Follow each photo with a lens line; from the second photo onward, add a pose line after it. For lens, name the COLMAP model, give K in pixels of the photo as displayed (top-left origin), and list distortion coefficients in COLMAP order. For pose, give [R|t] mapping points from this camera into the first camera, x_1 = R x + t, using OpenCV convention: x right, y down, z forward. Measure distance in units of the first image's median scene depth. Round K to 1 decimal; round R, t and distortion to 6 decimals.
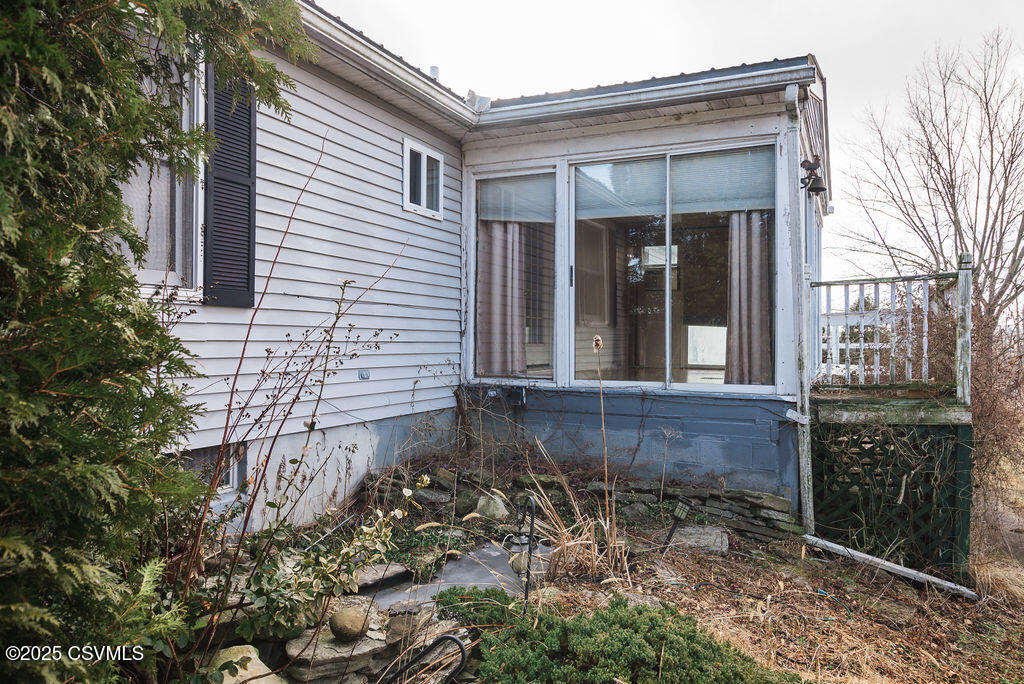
lens RADIAL K [[735.2, 0, 512.0], [0, 735.2, 342.0], [0, 0, 1]] dist [-0.016664, -0.001405]
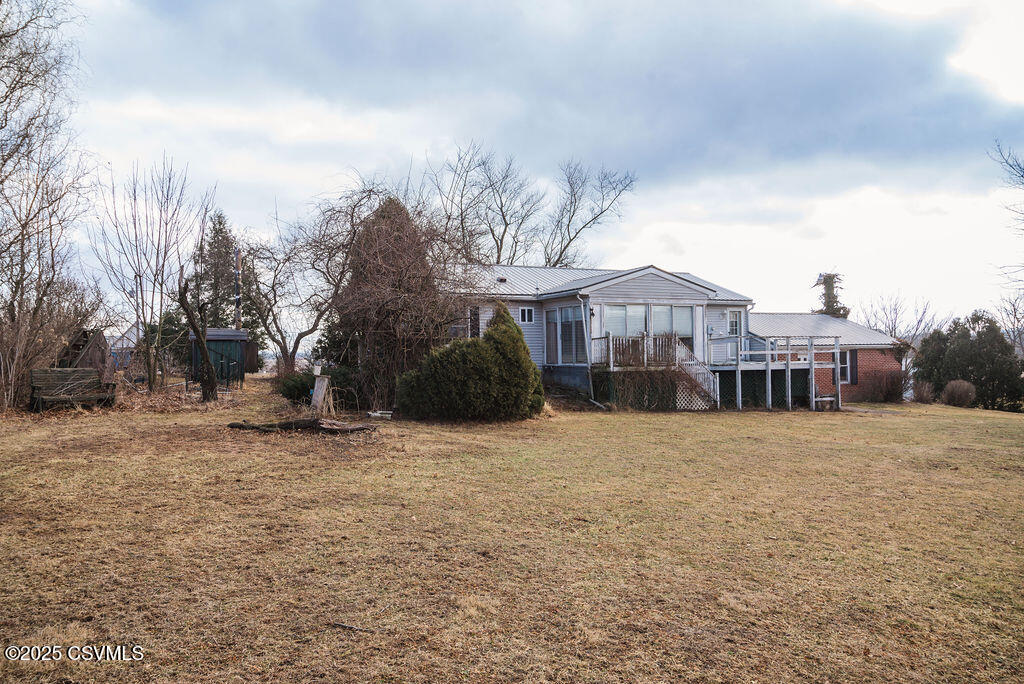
lens RADIAL K [[705.1, 0, 512.0], [0, 705.1, 342.0], [0, 0, 1]] dist [0.029992, -0.001117]
pose [[0.778120, -0.028063, -0.627489, 2.386979], [0.017894, 0.999586, -0.022514, 0.018227], [0.627861, 0.006290, 0.778300, -2.218627]]
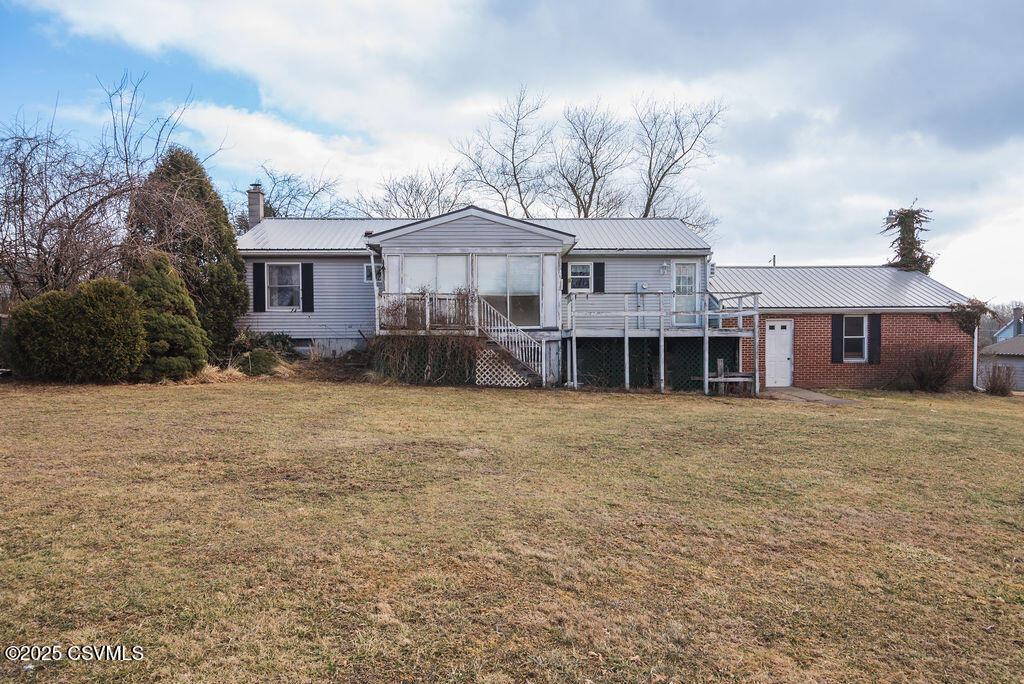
lens RADIAL K [[735.2, 0, 512.0], [0, 735.2, 342.0], [0, 0, 1]] dist [-0.016664, -0.001405]
pose [[0.452942, -0.002249, -0.891537, 3.540052], [0.006557, 0.999978, 0.000809, 0.124930], [0.891516, -0.006212, 0.452947, -0.031538]]
